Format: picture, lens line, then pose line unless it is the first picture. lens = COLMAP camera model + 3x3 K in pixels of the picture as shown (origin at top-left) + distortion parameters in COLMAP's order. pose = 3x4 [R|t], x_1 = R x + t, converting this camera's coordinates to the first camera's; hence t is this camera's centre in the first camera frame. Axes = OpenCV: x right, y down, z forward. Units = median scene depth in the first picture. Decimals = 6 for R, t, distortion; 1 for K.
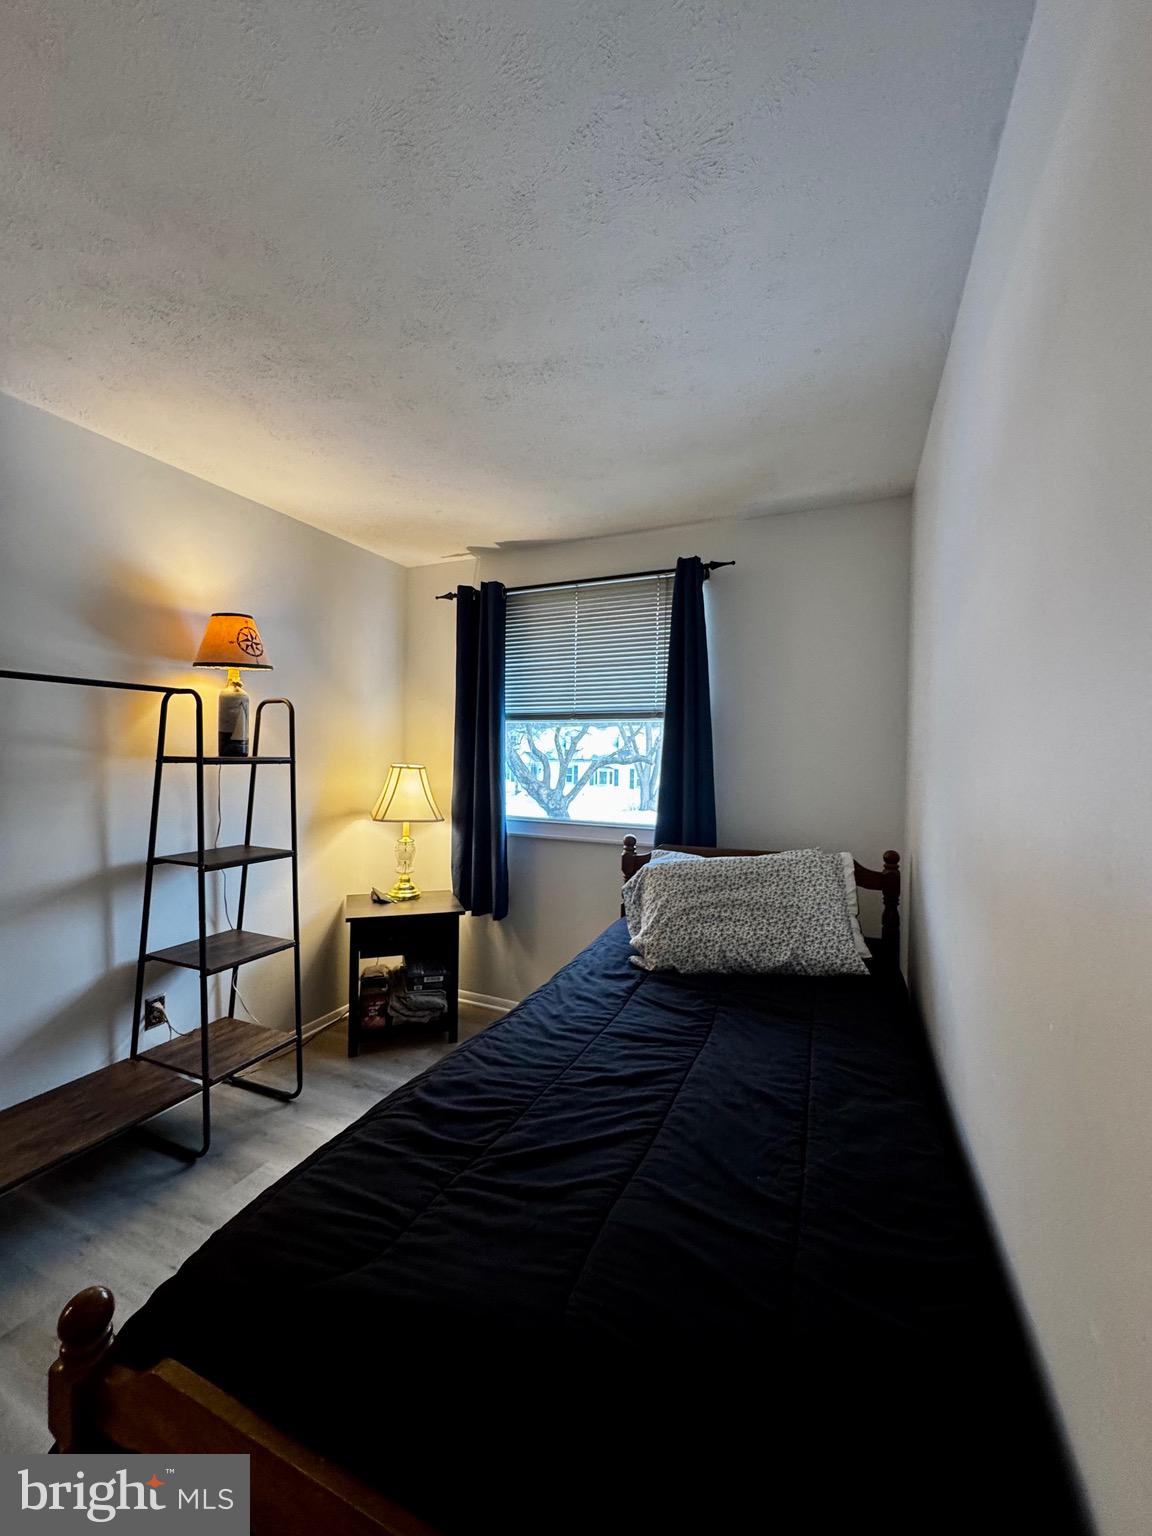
lens RADIAL K [[612.8, 0, 577.3], [0, 612.8, 767.8], [0, 0, 1]] dist [-0.001419, 0.000178]
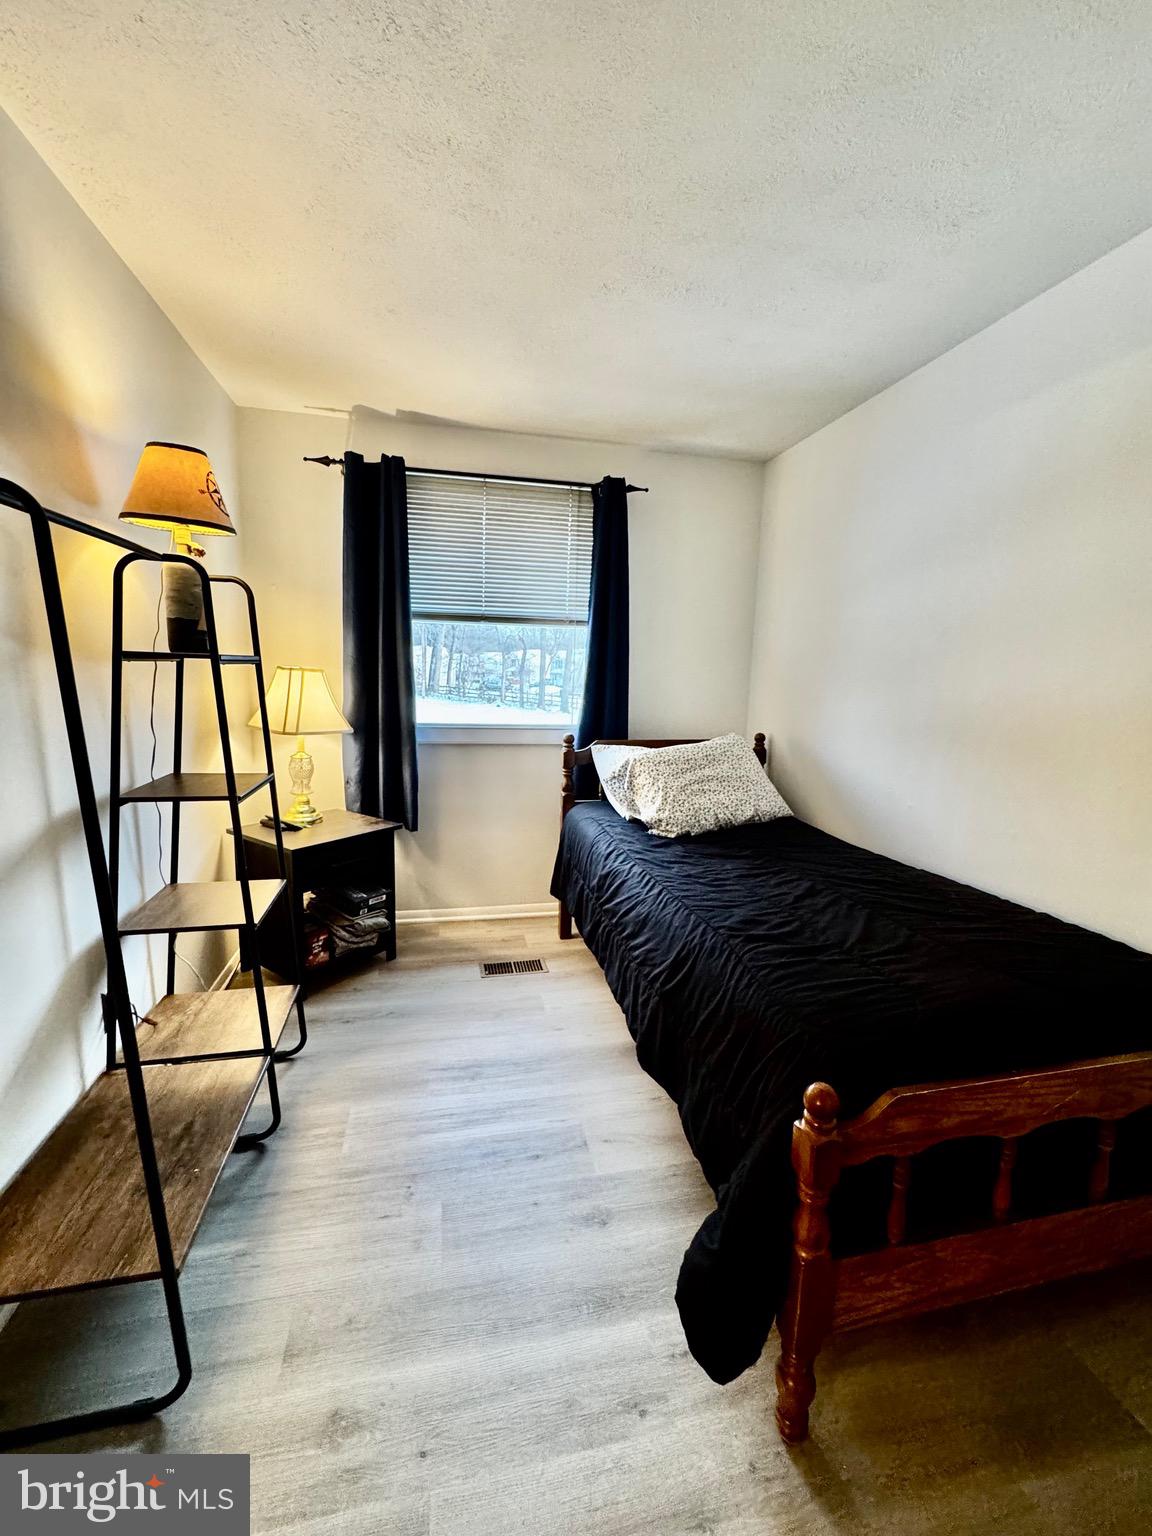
lens RADIAL K [[612.8, 0, 577.3], [0, 612.8, 767.8], [0, 0, 1]] dist [-0.001419, 0.000178]
pose [[0.805574, -0.086024, 0.586217, -0.525676], [-0.004890, 0.988405, 0.151763, 0.002991], [-0.592475, -0.125123, 0.795812, 0.102006]]
